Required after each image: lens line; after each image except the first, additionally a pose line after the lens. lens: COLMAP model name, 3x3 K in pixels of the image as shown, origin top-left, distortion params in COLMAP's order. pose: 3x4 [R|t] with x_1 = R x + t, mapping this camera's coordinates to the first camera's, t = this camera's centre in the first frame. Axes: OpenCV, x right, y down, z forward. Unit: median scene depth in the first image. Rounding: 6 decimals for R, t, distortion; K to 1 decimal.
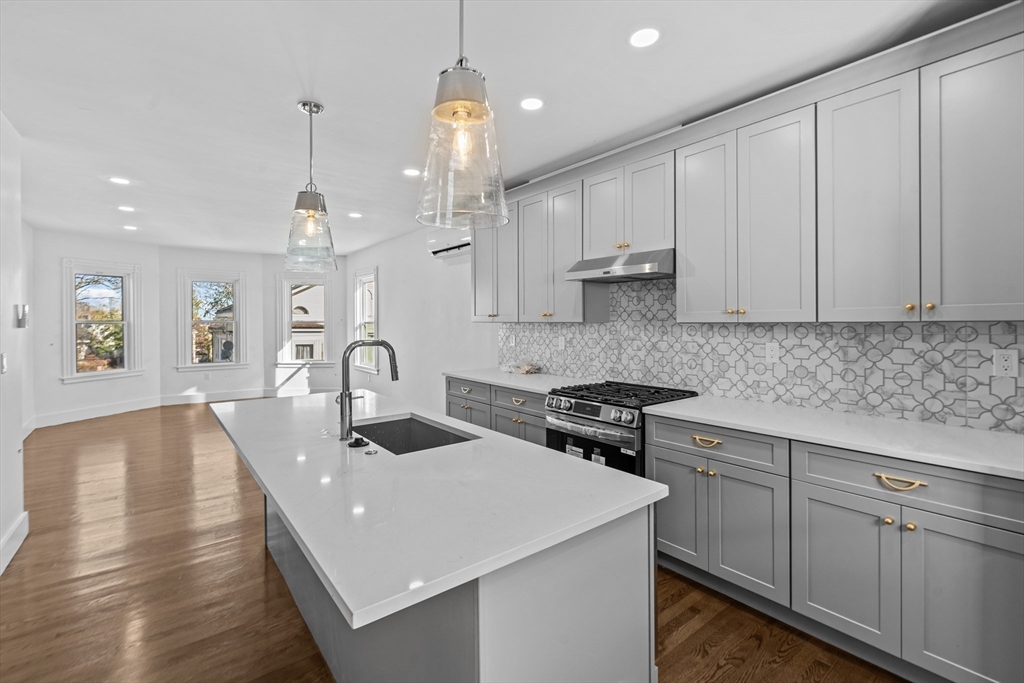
lens RADIAL K [[461.7, 0, 508.2], [0, 461.7, 316.5], [0, 0, 1]] dist [-0.004814, -0.000193]
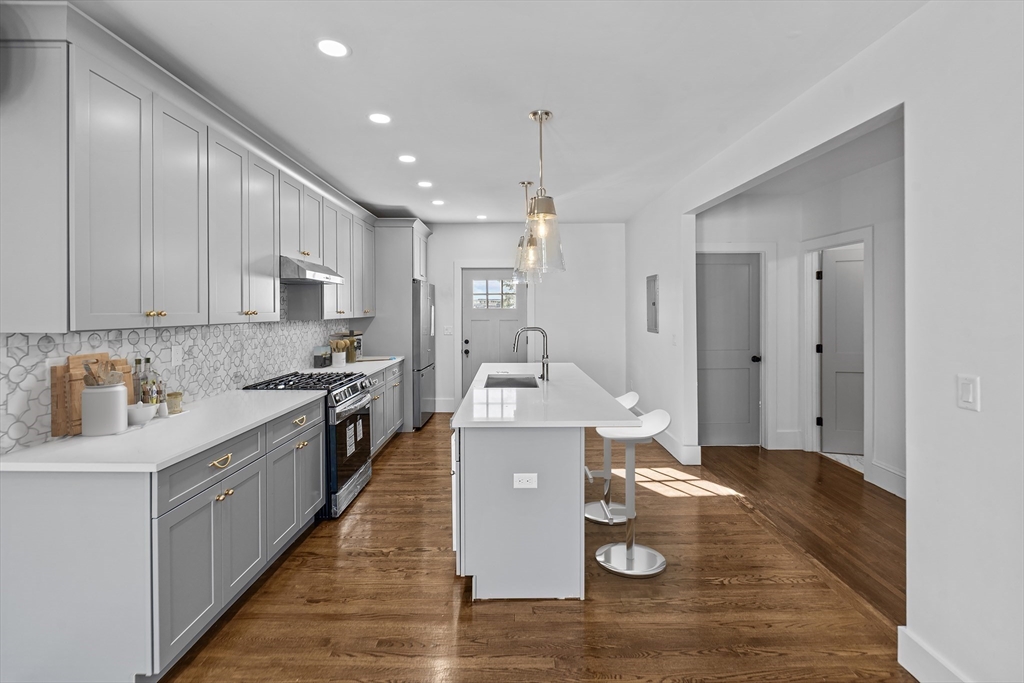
lens RADIAL K [[472.2, 0, 510.9], [0, 472.2, 312.5], [0, 0, 1]] dist [-0.003508, -0.000092]
pose [[-0.789367, 0.009175, 0.613853, -0.789663], [0.008703, 0.999955, -0.003753, 0.002775], [-0.613859, 0.002380, -0.789412, 1.459056]]
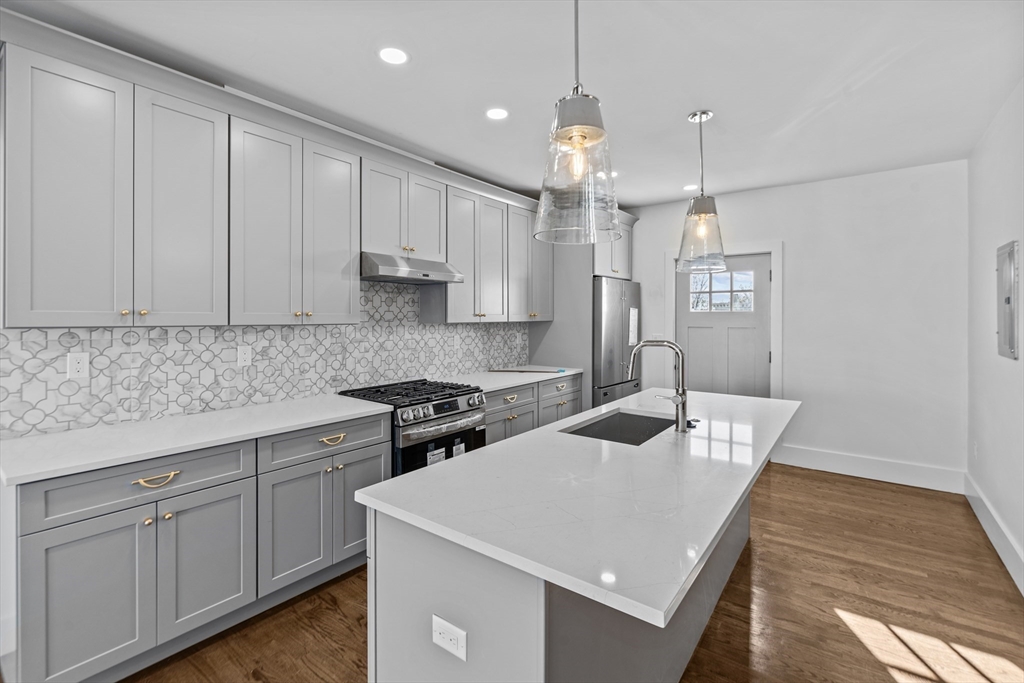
lens RADIAL K [[461.7, 0, 508.2], [0, 461.7, 316.5], [0, 0, 1]] dist [-0.004814, -0.000193]
pose [[-0.254083, 0.015738, 0.967054, -0.726402], [0.001290, 0.999872, -0.015934, 0.014102], [-0.967182, -0.002801, -0.254071, 0.948037]]
